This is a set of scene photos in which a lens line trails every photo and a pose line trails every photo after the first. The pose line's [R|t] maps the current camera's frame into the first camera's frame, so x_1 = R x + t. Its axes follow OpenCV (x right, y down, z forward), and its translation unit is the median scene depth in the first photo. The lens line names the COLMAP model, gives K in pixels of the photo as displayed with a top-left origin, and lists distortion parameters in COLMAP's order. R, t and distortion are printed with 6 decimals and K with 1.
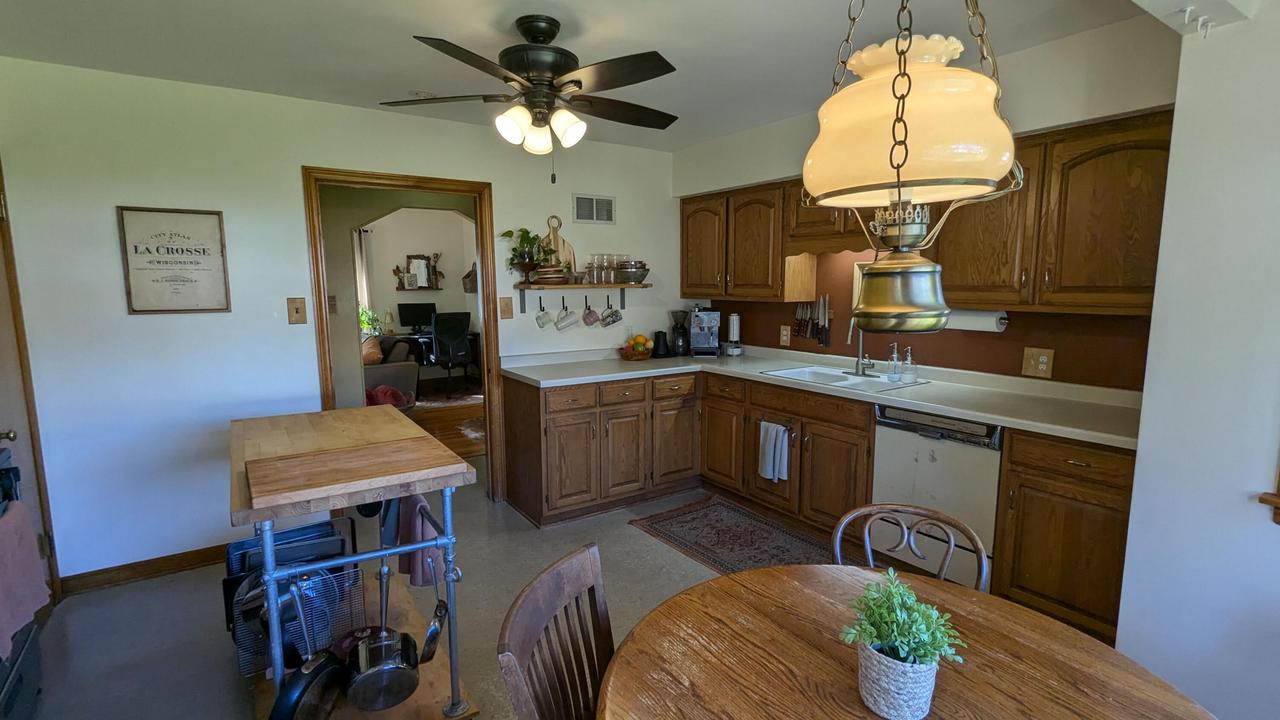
lens RADIAL K [[606.7, 0, 642.8], [0, 606.7, 361.8], [0, 0, 1]] dist [0.000518, 0.000018]
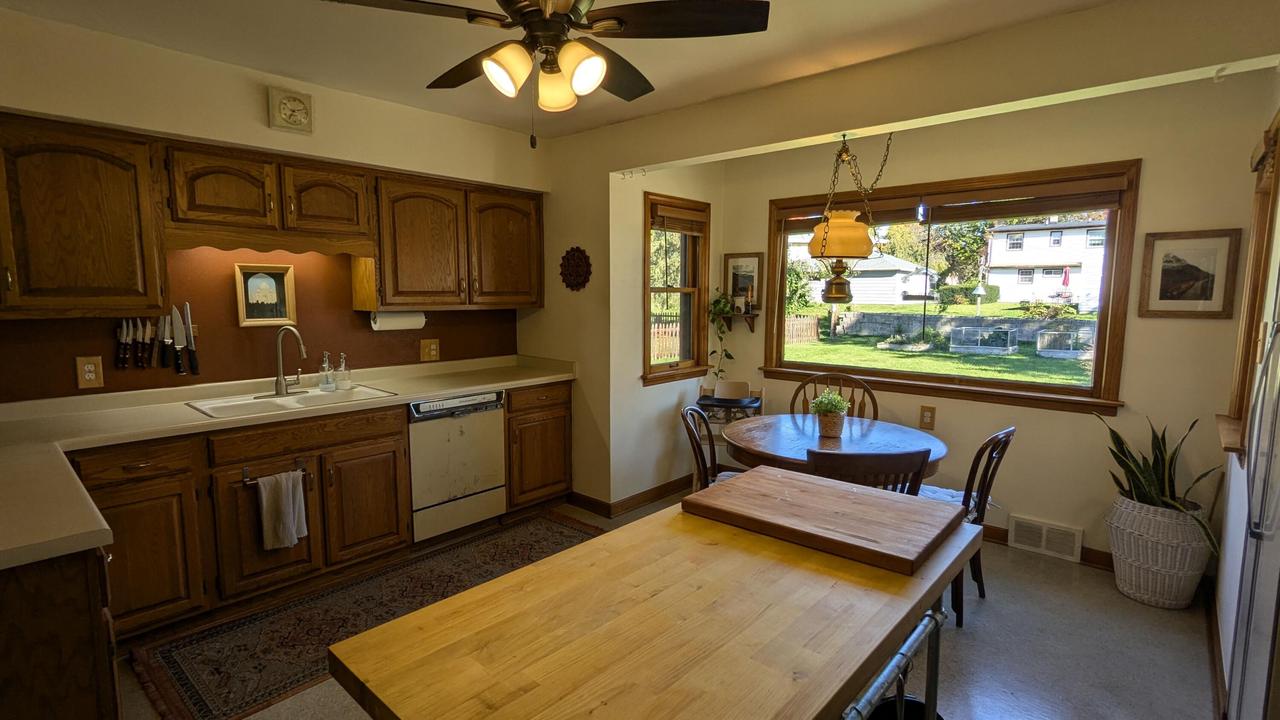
lens RADIAL K [[606.7, 0, 642.8], [0, 606.7, 361.8], [0, 0, 1]] dist [0.000518, 0.000018]
pose [[-0.241384, -0.105791, 0.964646, -0.665947], [0.128037, 0.981878, 0.139720, -0.089988], [-0.961946, 0.157237, -0.223464, 0.779577]]
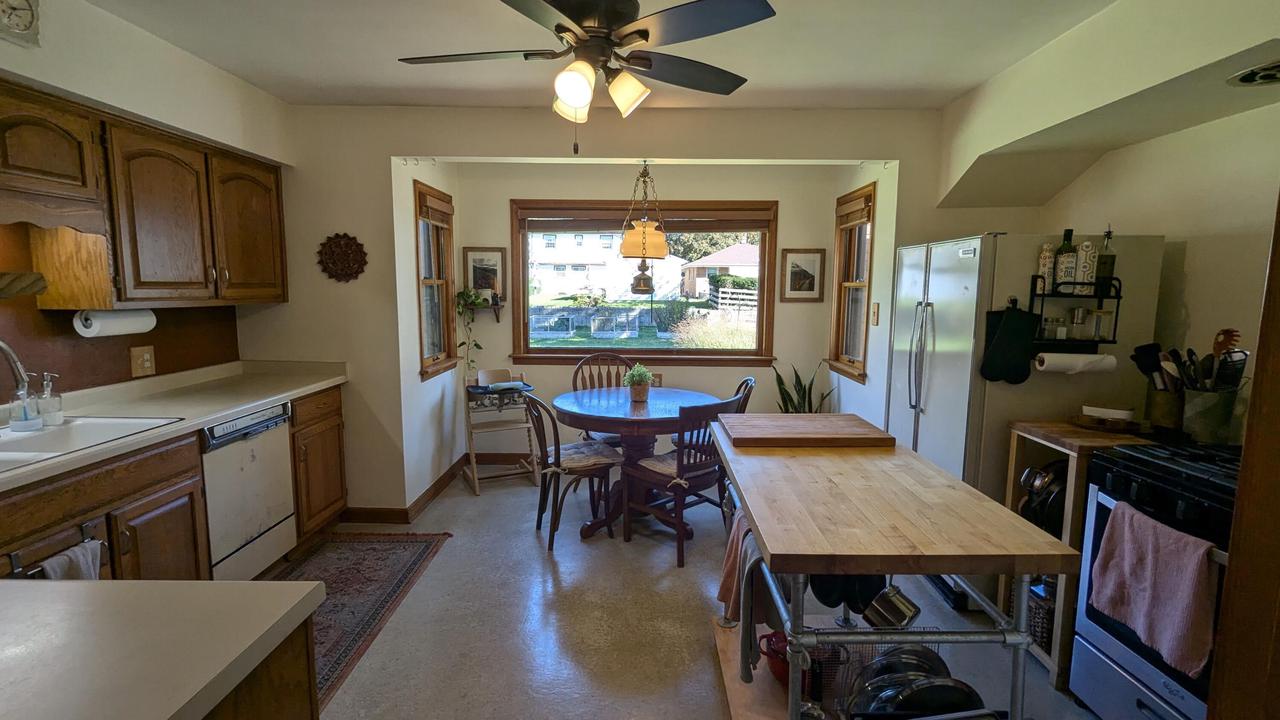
lens RADIAL K [[606.7, 0, 642.8], [0, 606.7, 361.8], [0, 0, 1]] dist [0.000518, 0.000018]
pose [[-0.820655, -0.070465, 0.567062, -0.509798], [0.073931, 0.970934, 0.227645, -0.146395], [-0.566621, 0.228741, -0.791592, 1.200873]]
